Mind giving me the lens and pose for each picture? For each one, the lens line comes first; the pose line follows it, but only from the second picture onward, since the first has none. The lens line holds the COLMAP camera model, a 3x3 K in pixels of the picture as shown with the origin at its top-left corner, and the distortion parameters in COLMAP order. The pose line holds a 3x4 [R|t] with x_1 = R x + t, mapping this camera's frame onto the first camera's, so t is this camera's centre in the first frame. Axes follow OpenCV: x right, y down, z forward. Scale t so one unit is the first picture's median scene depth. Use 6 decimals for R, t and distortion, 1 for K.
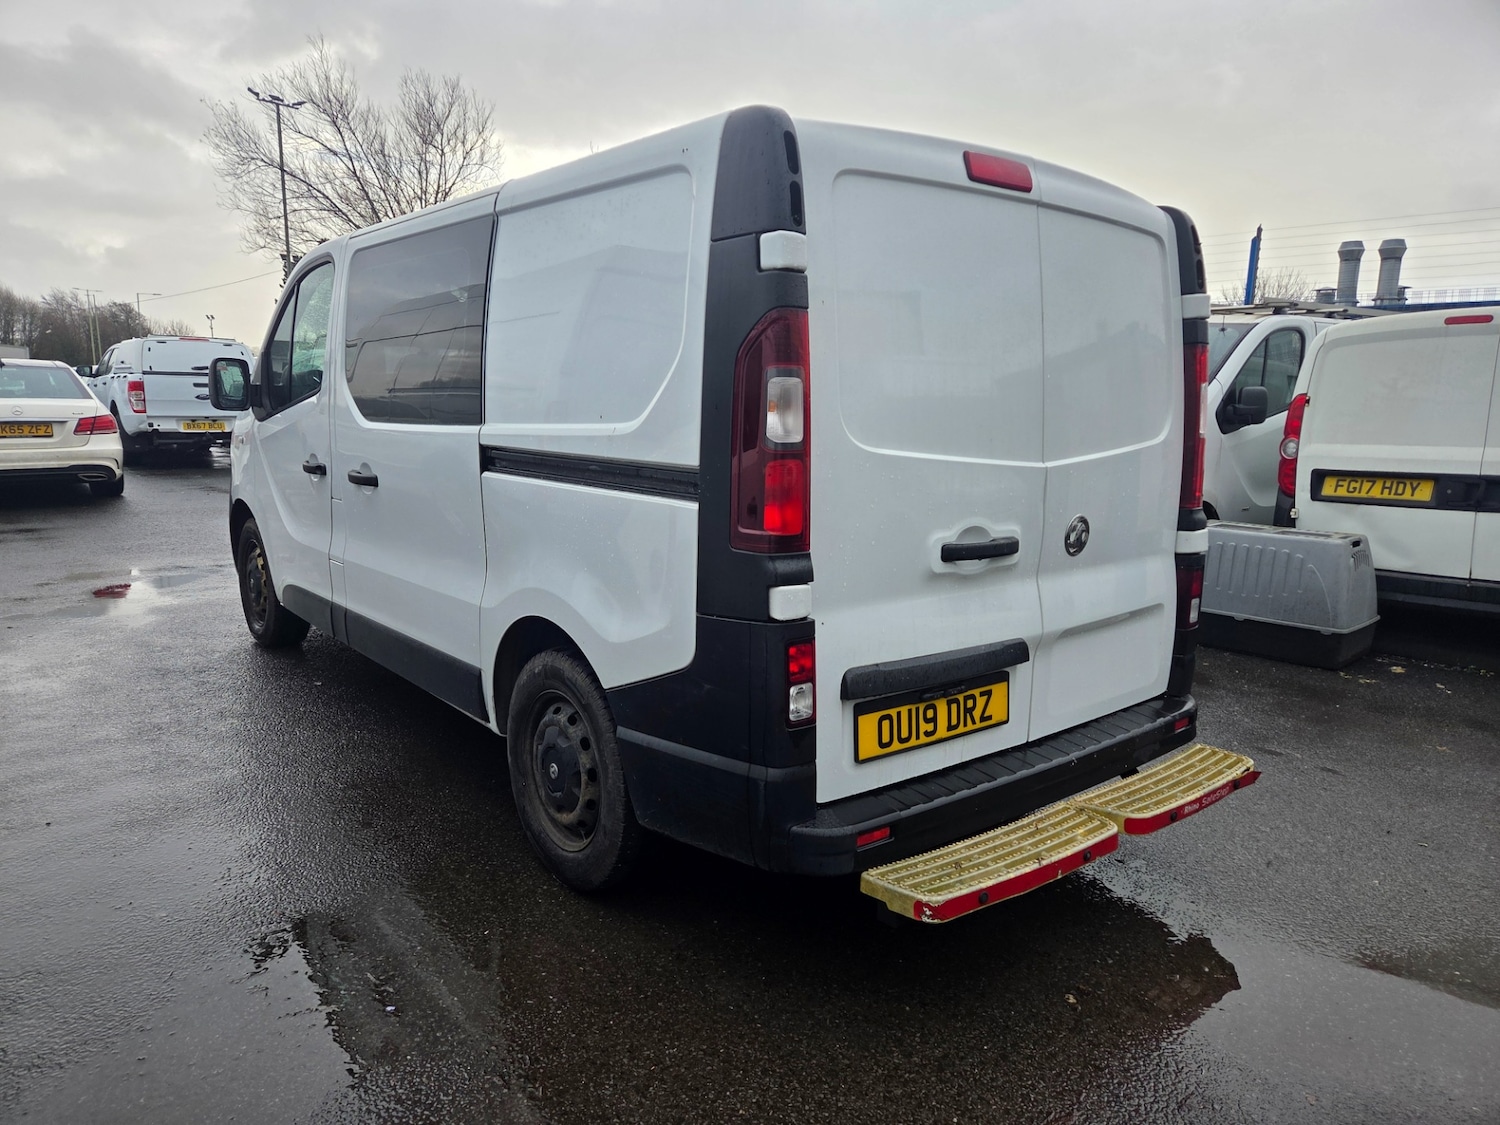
lens RADIAL K [[990.5, 0, 764.1], [0, 990.5, 554.9], [0, 0, 1]] dist [0.080952, -0.070262]
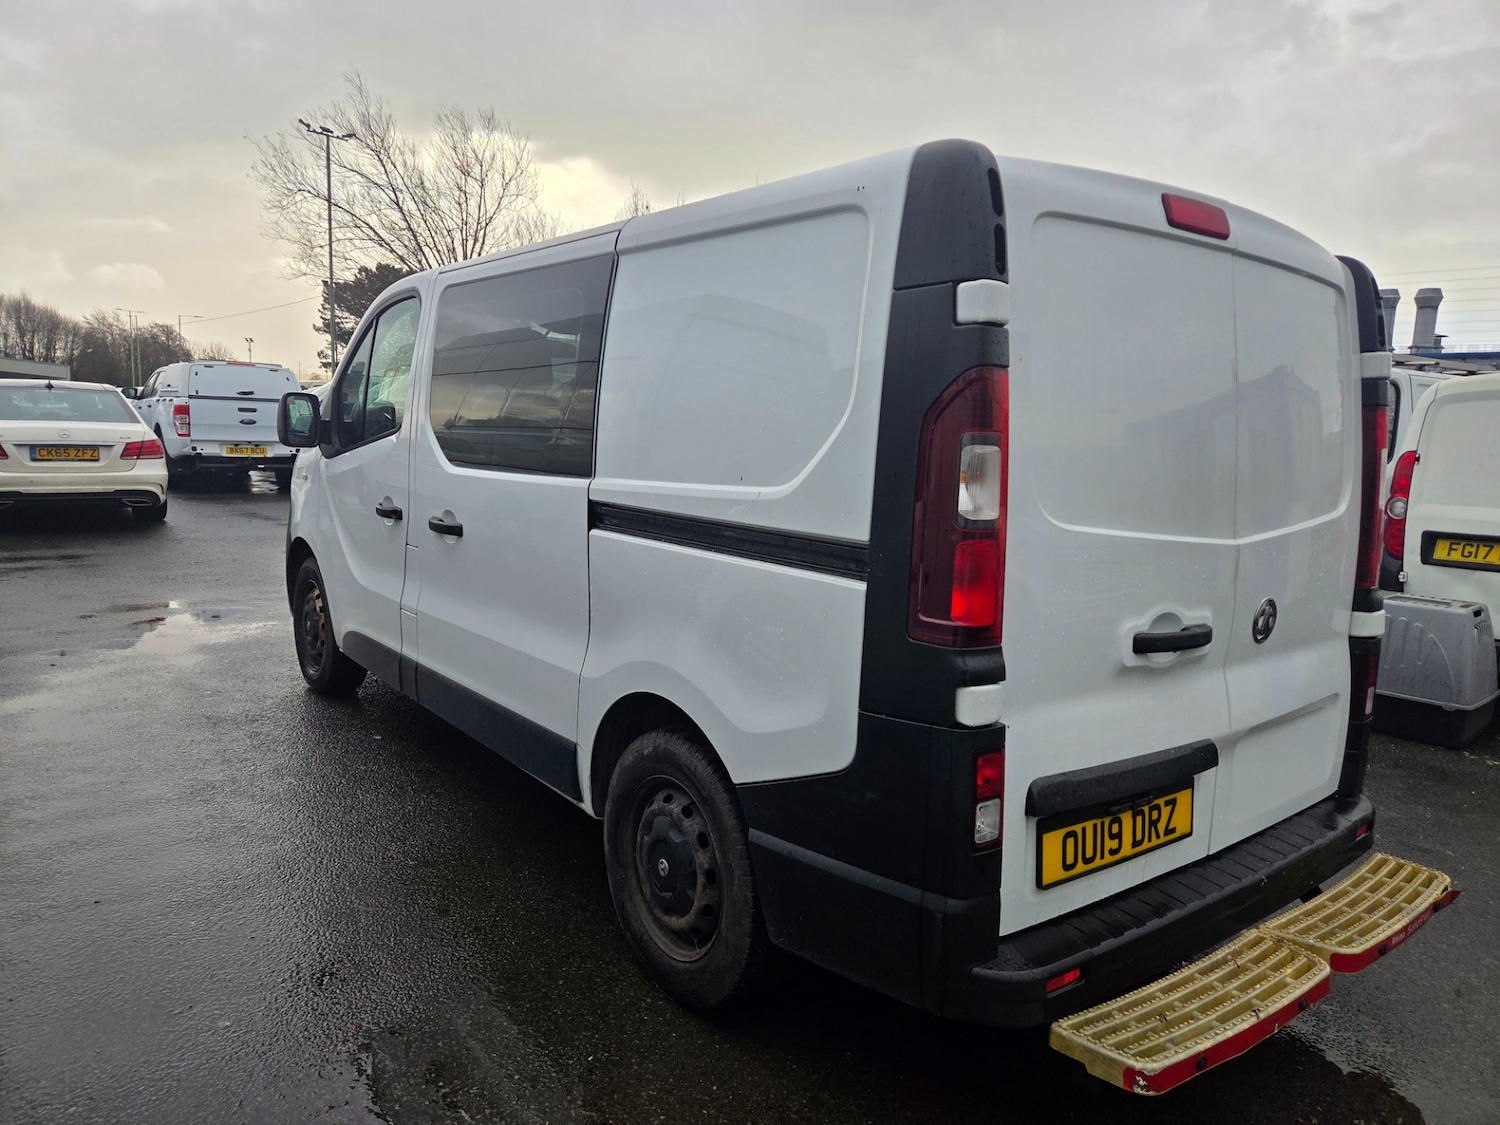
lens RADIAL K [[990.7, 0, 773.6], [0, 990.7, 545.0], [0, 0, 1]] dist [0.078674, -0.063062]
pose [[0.999608, 0.023909, -0.014550, -0.103505], [-0.024495, 0.998836, -0.041550, -0.036308], [0.013540, 0.041890, 0.999030, 0.093167]]
